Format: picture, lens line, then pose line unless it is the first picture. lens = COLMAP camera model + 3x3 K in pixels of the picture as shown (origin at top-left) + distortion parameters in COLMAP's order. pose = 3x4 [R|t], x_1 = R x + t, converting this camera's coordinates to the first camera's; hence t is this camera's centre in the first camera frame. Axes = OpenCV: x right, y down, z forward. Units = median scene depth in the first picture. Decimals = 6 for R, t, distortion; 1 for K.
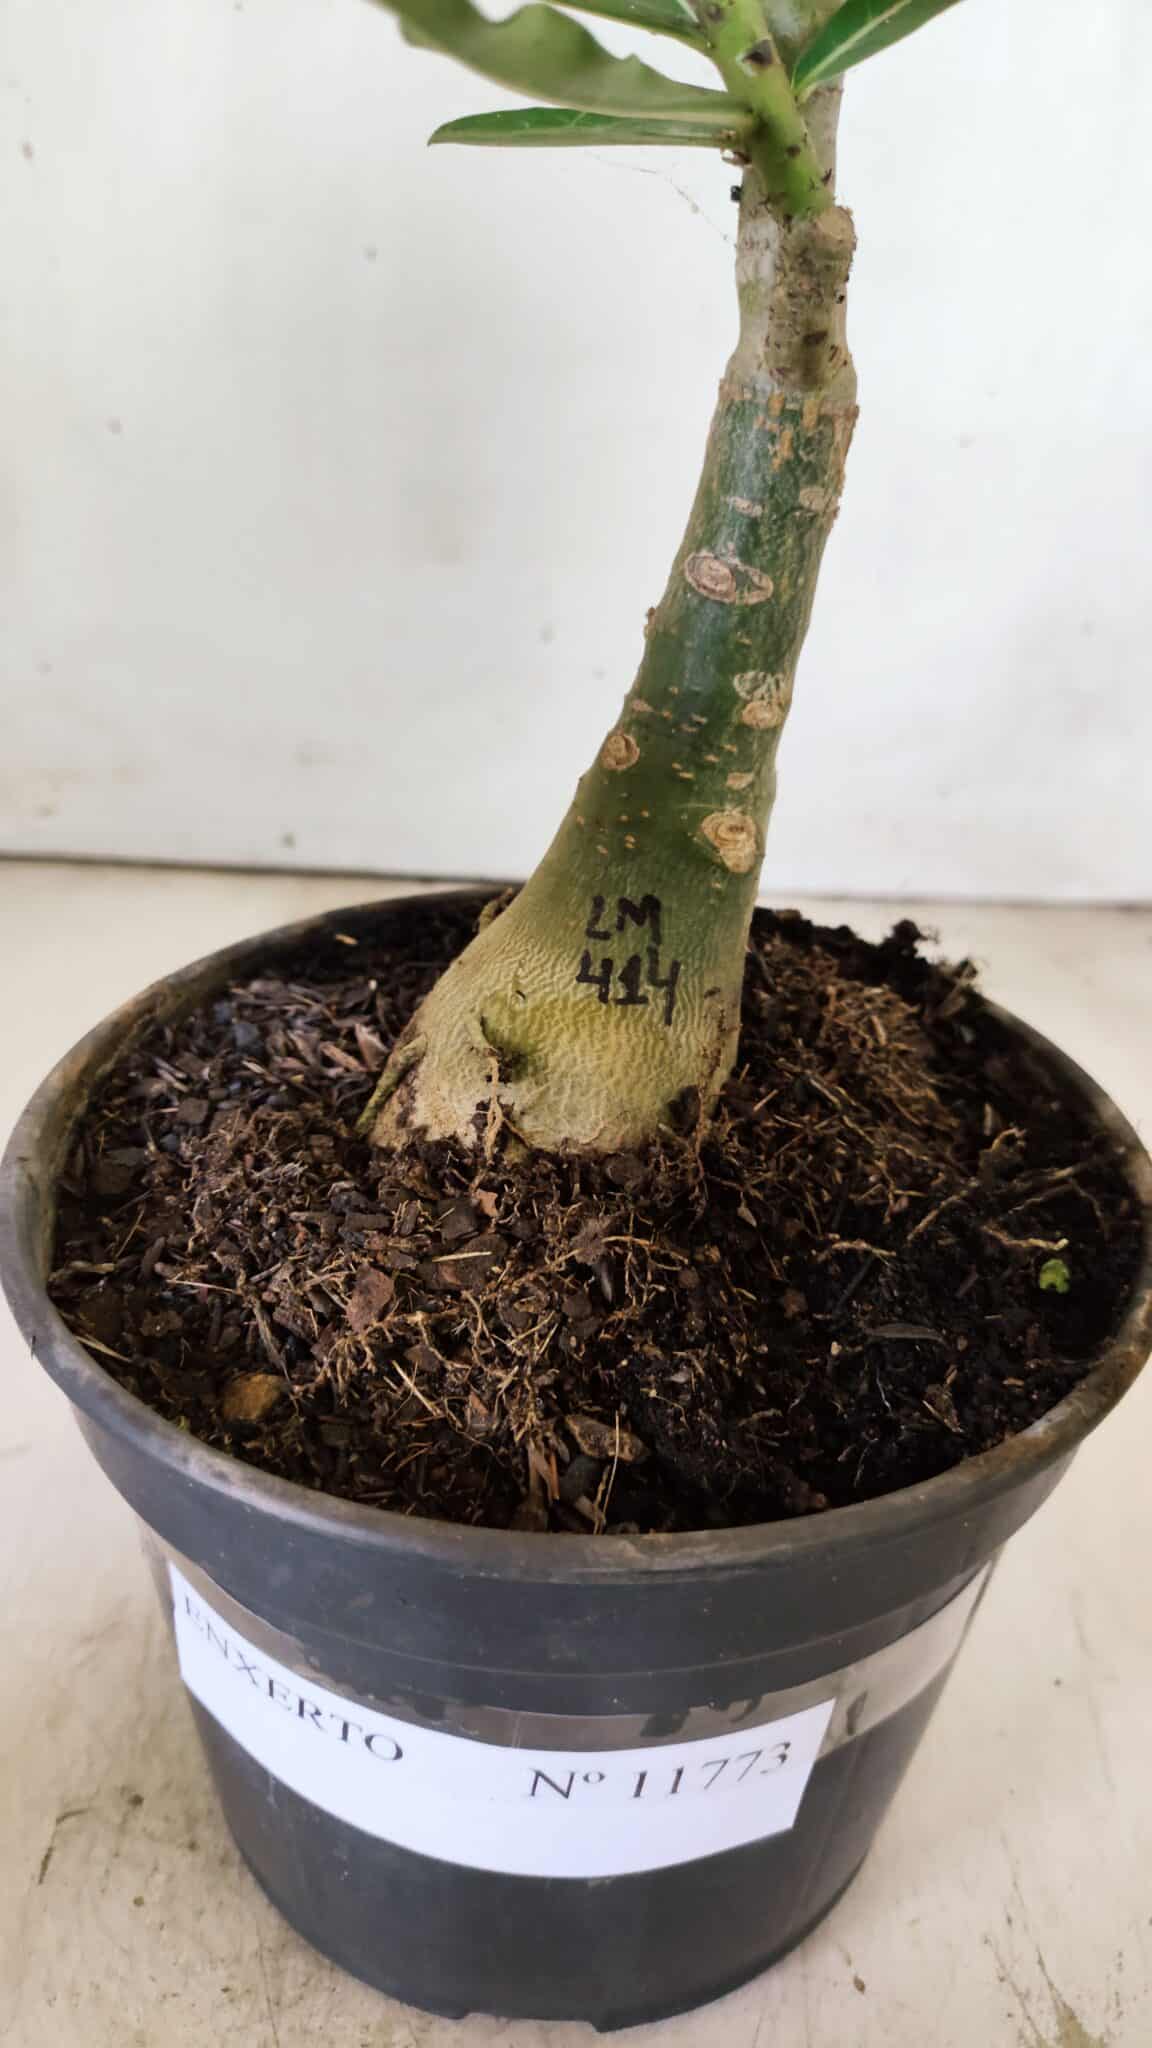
lens RADIAL K [[1568.6, 0, 569.7], [0, 1568.6, 1037.9], [0, 0, 1]] dist [0.033553, -0.081985]
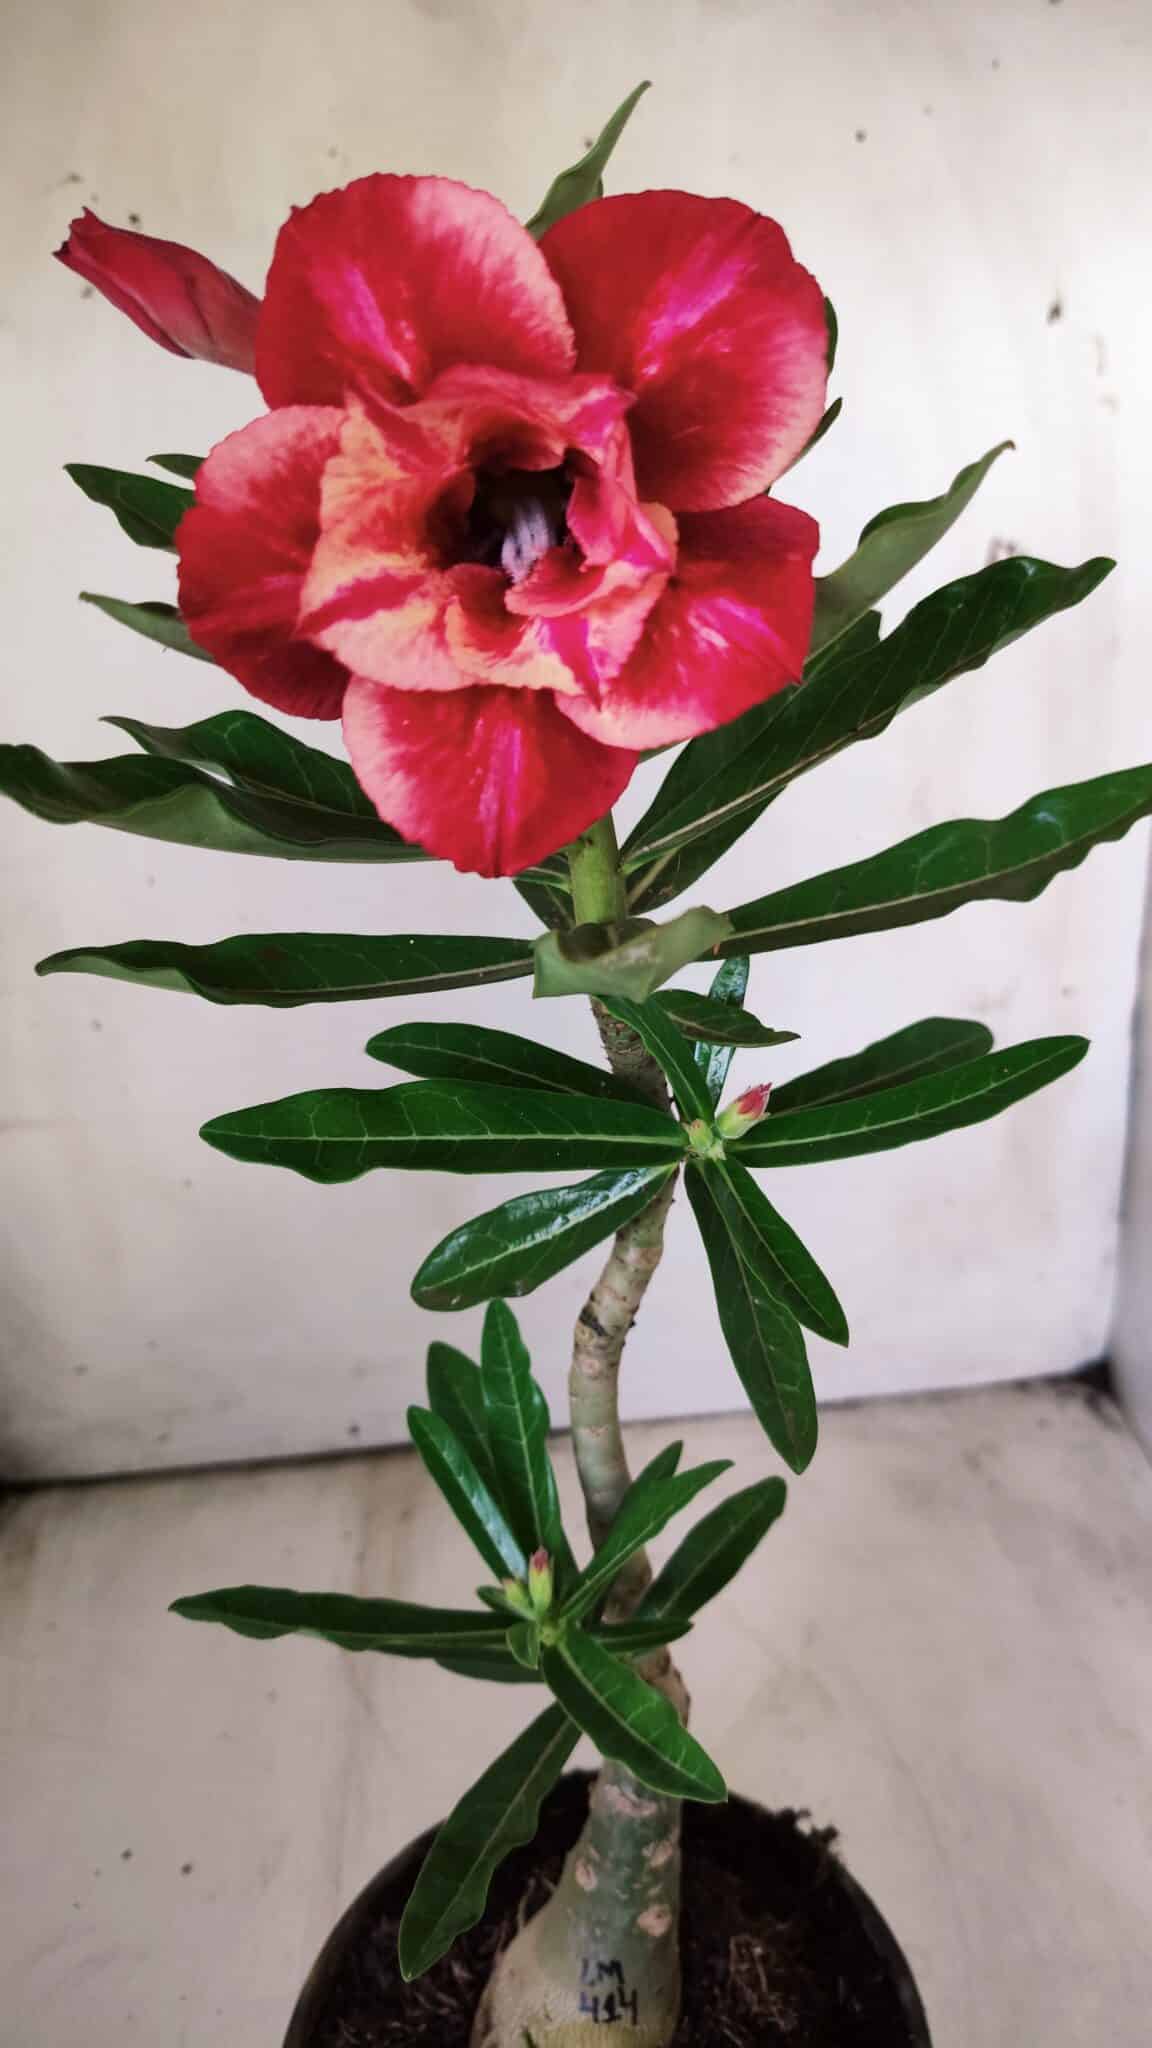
lens RADIAL K [[1568.6, 0, 586.7], [0, 1568.6, 1017.7], [0, 0, 1]] dist [0.033553, -0.081985]
pose [[0.989904, -0.141028, -0.014179, 0.174519], [0.140640, 0.989735, -0.025380, -0.979050], [0.017612, 0.023130, 0.999577, -0.685372]]
